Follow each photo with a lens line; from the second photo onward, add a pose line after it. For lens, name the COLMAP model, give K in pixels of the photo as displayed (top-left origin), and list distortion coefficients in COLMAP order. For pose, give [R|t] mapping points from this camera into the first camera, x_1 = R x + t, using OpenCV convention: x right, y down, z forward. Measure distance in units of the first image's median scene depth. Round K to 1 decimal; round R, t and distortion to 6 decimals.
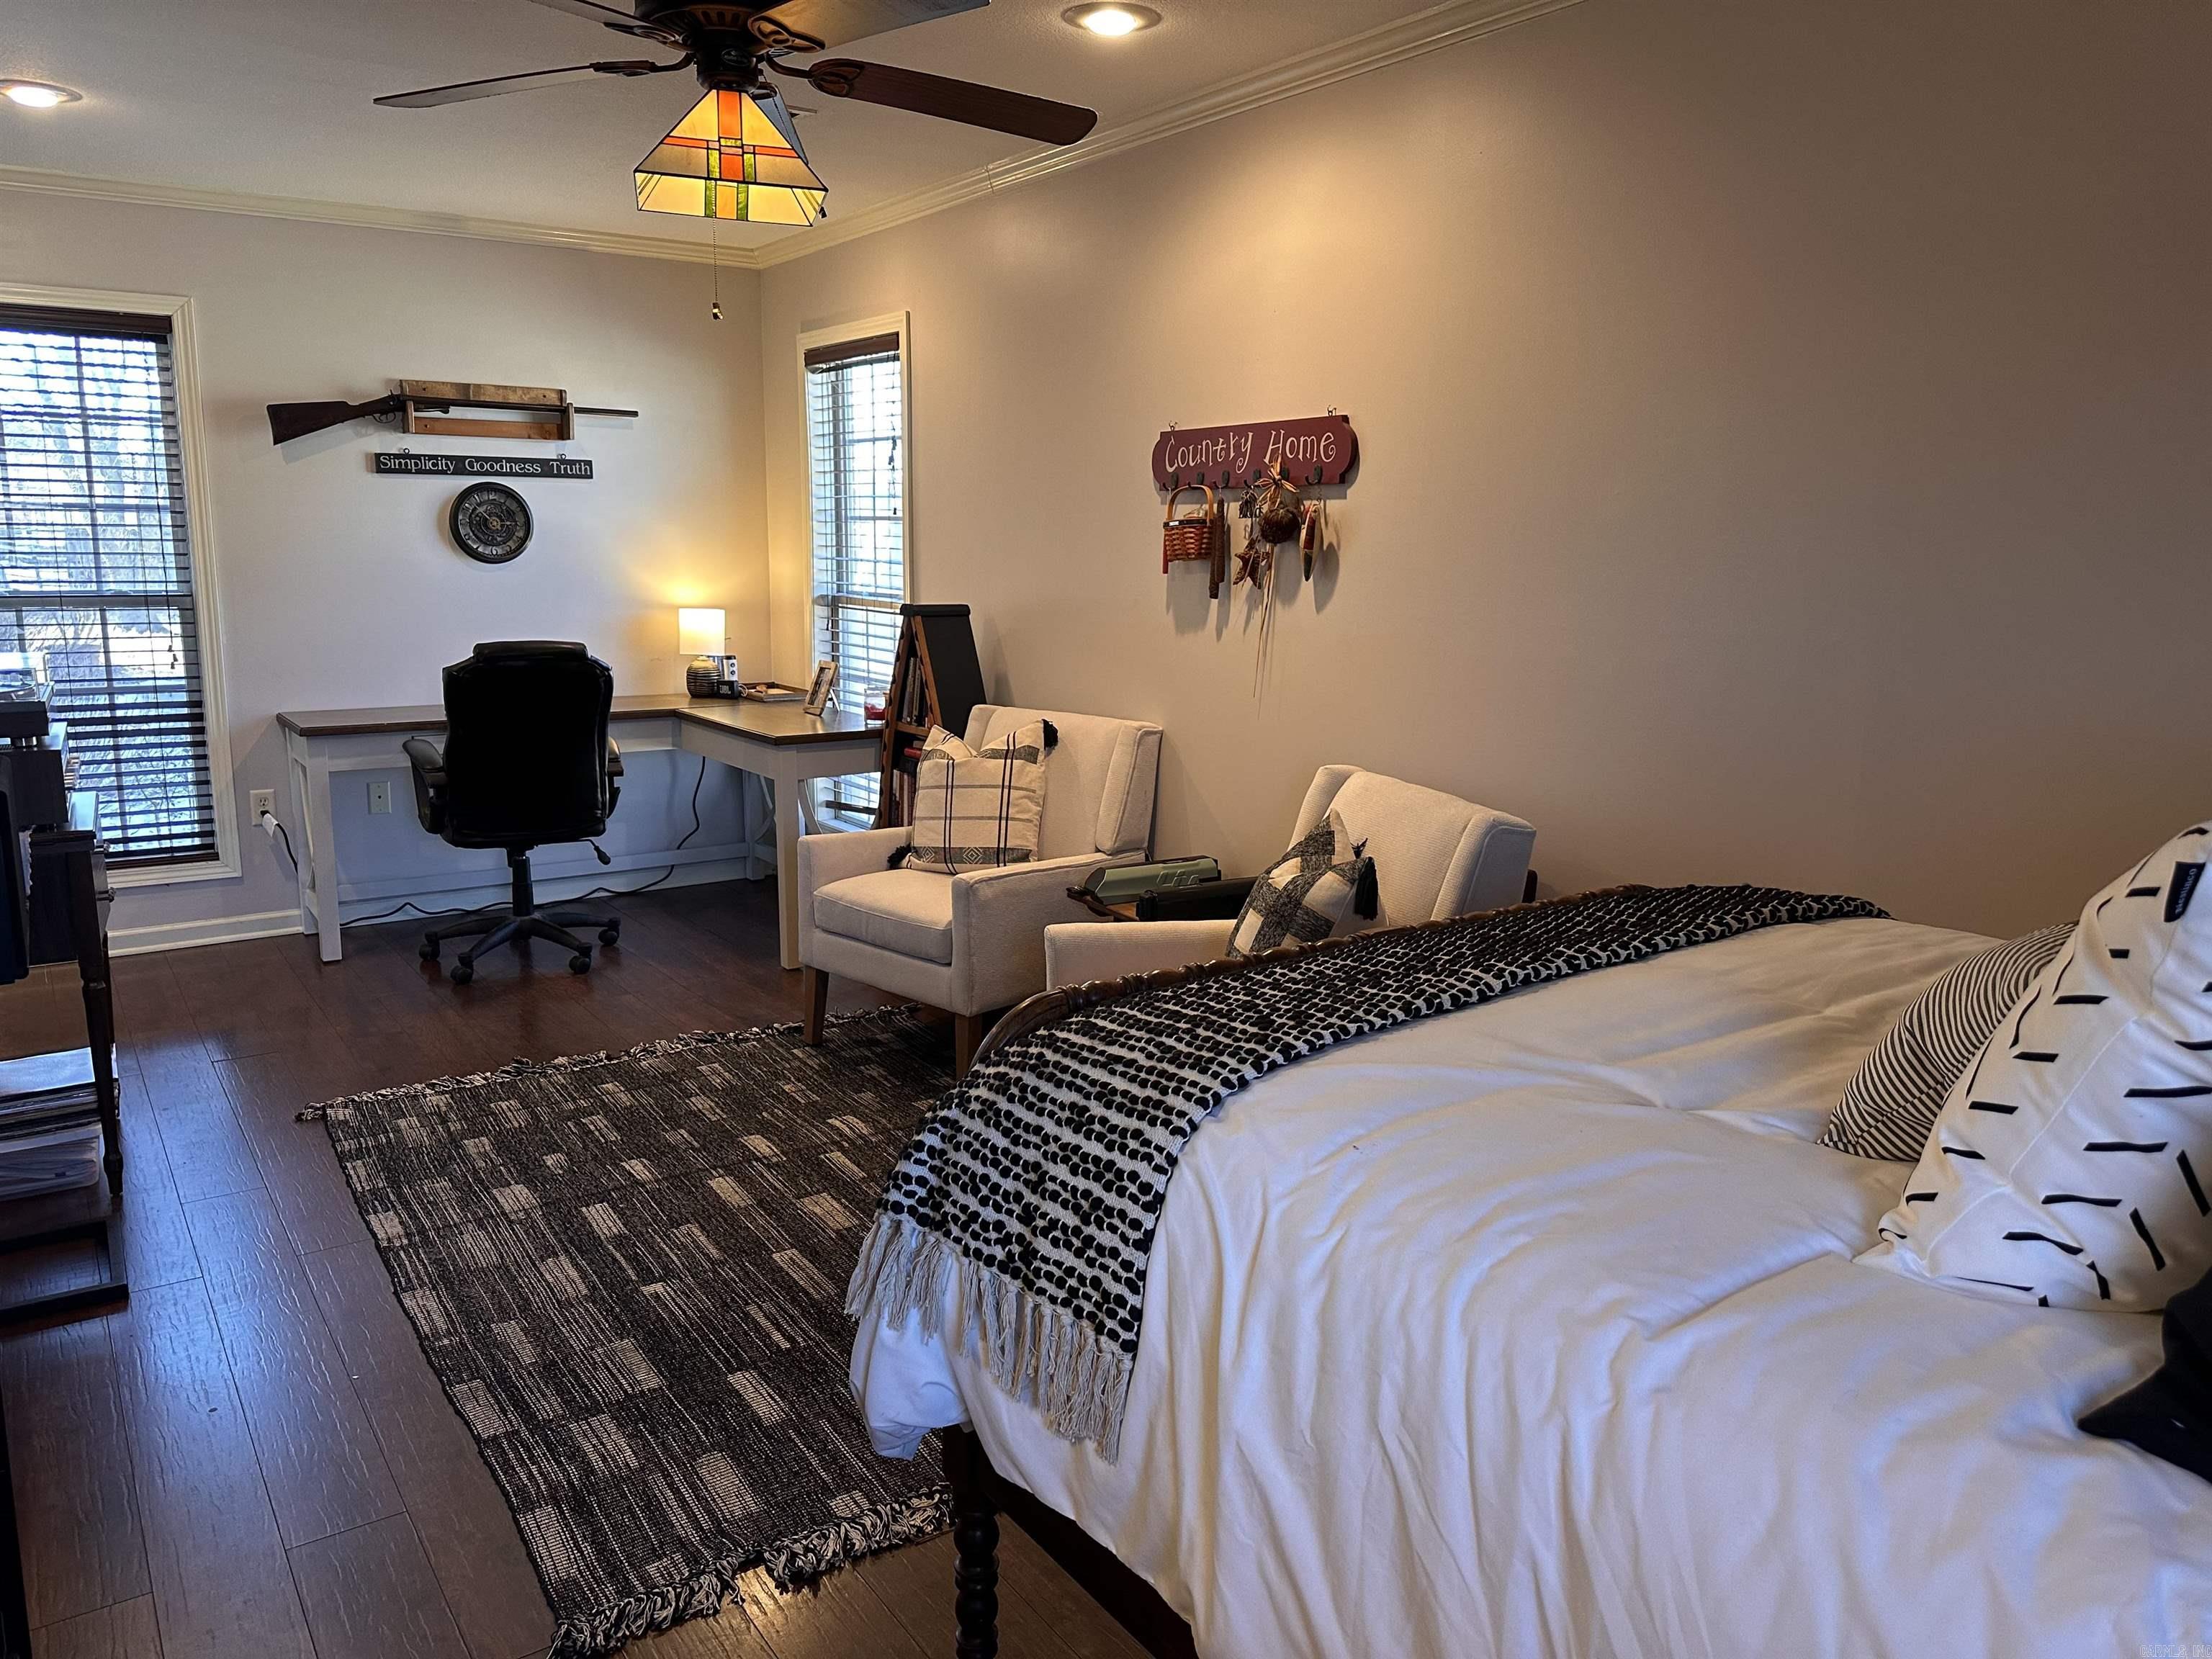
lens RADIAL K [[1557.5, 0, 1117.2], [0, 1557.5, 841.0], [0, 0, 1]] dist [0.011384, -0.020480]
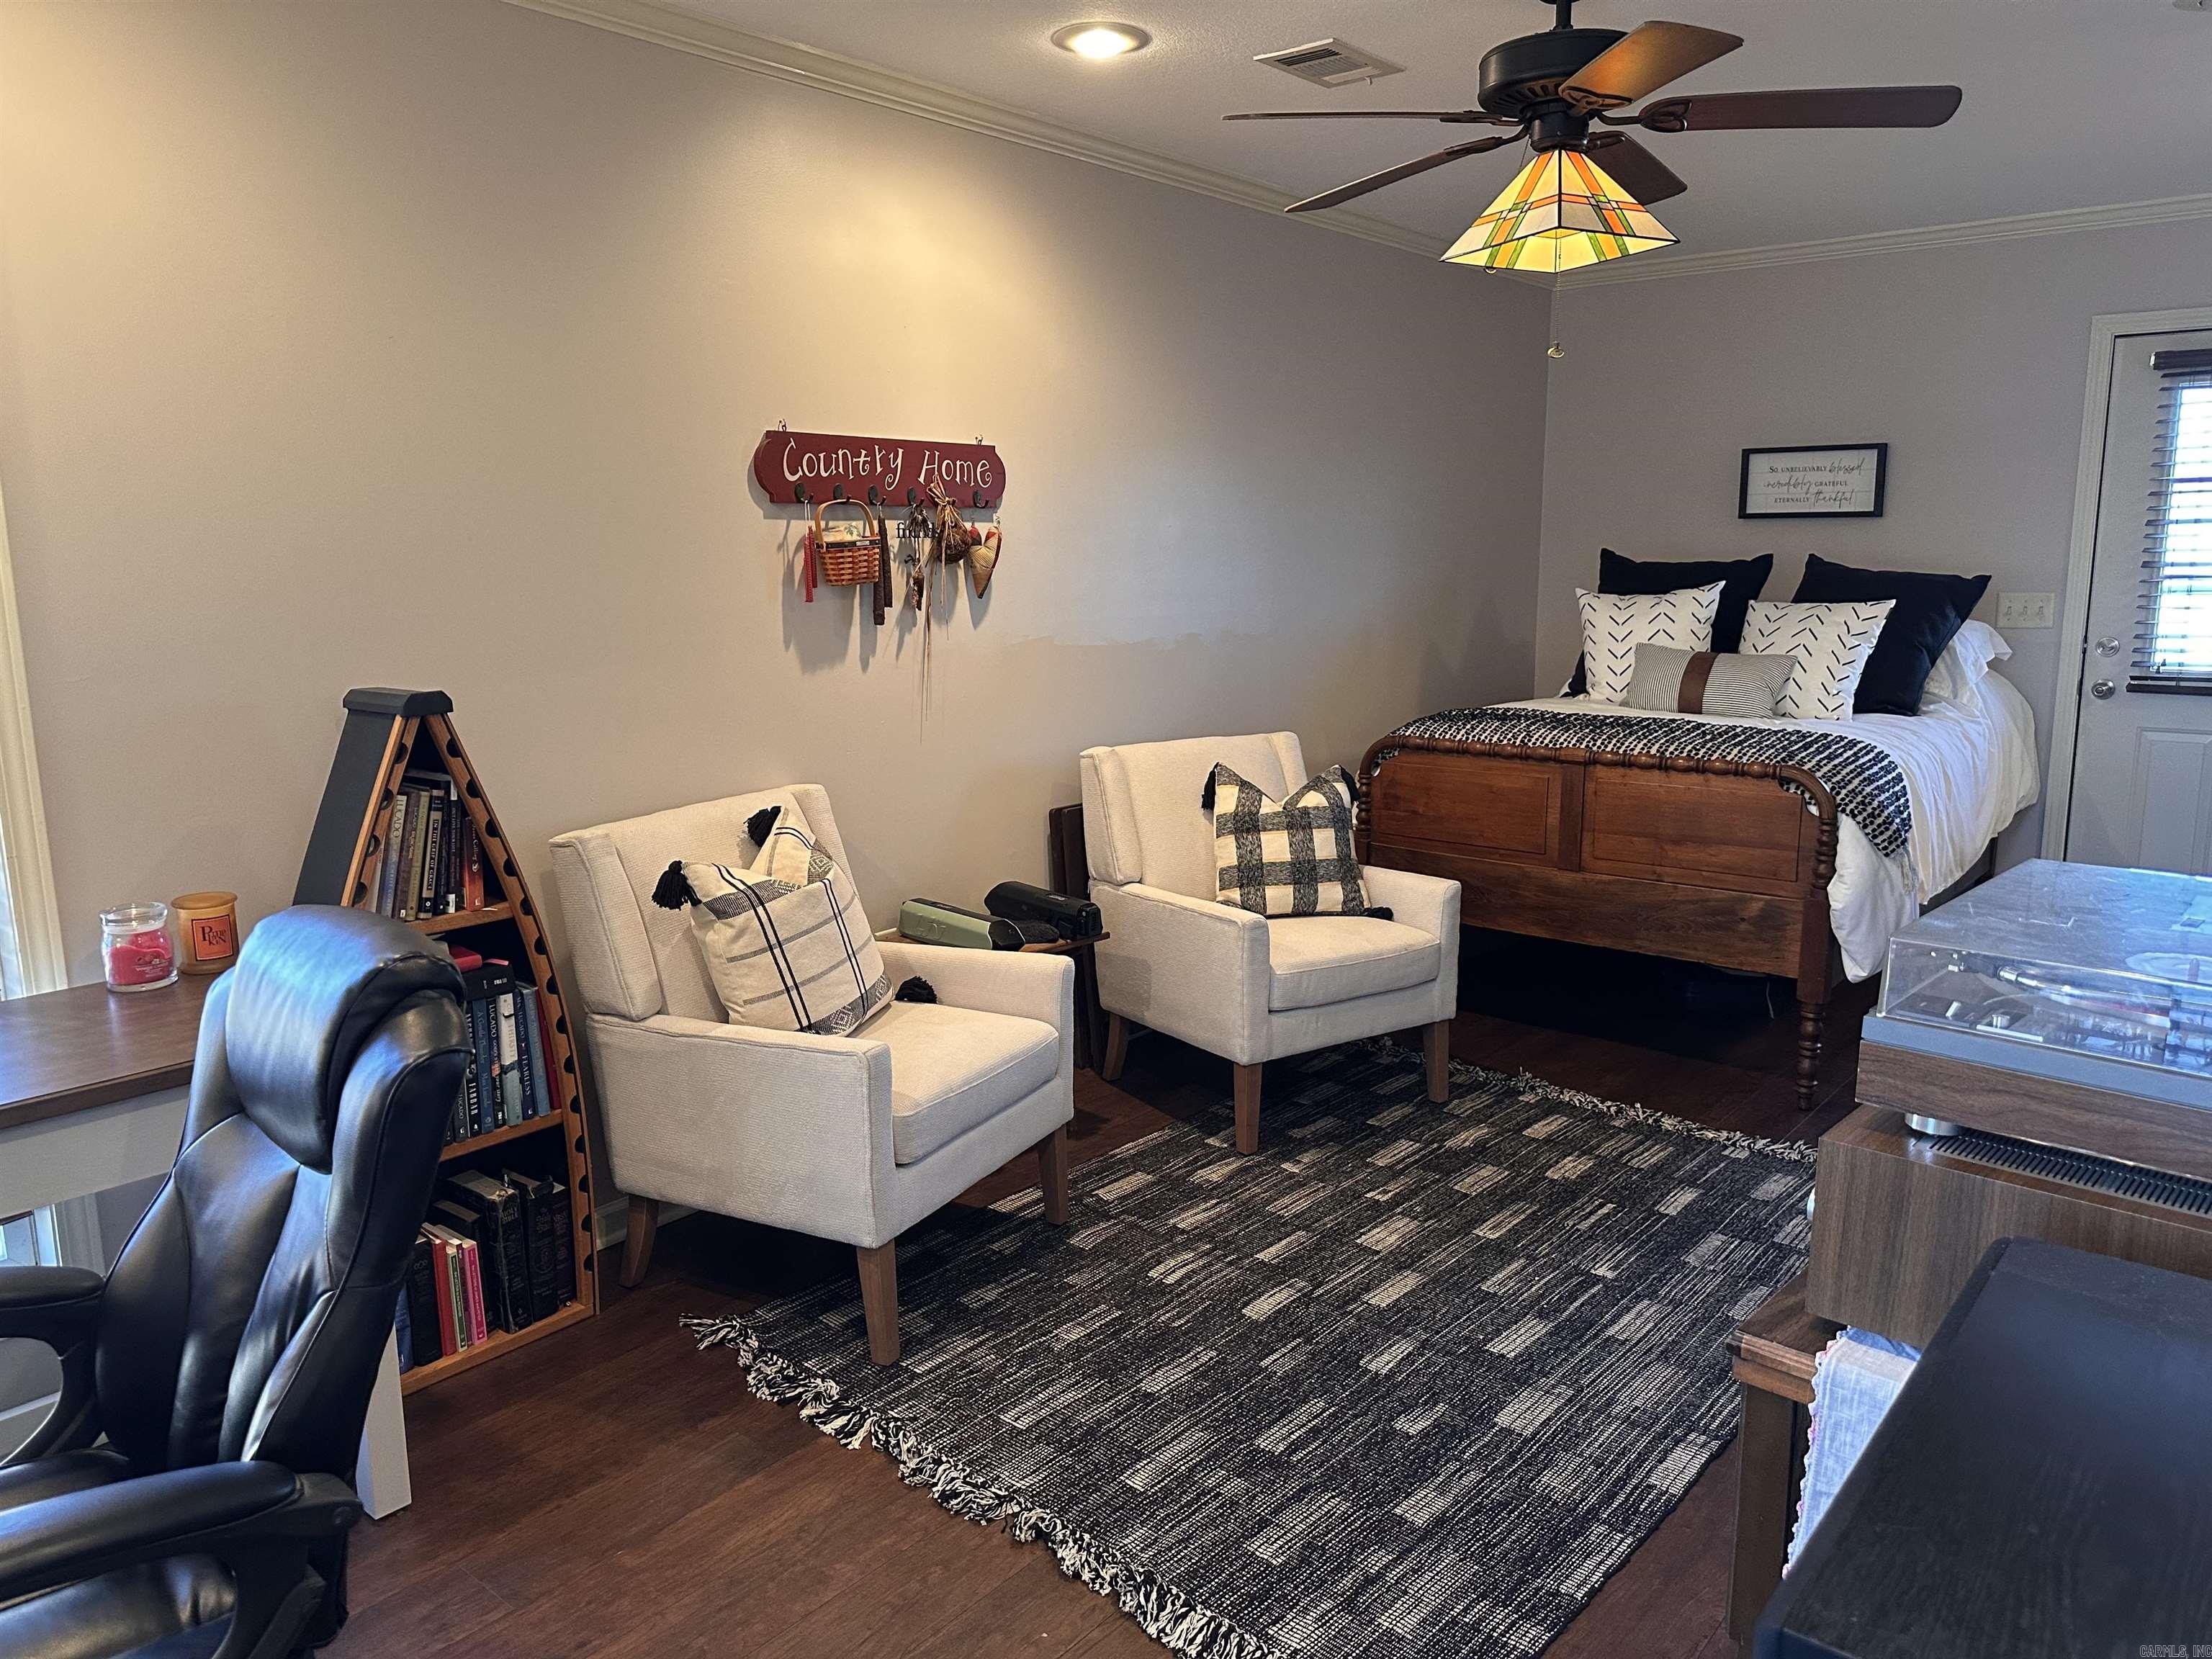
lens RADIAL K [[1557.5, 0, 1115.0], [0, 1557.5, 832.5], [0, 0, 1]] dist [0.011384, -0.020480]
pose [[-0.257007, -0.178281, 0.949823, -0.904105], [0.193616, 0.953411, 0.231344, -0.235111], [-0.946816, 0.243358, -0.210515, 1.143008]]
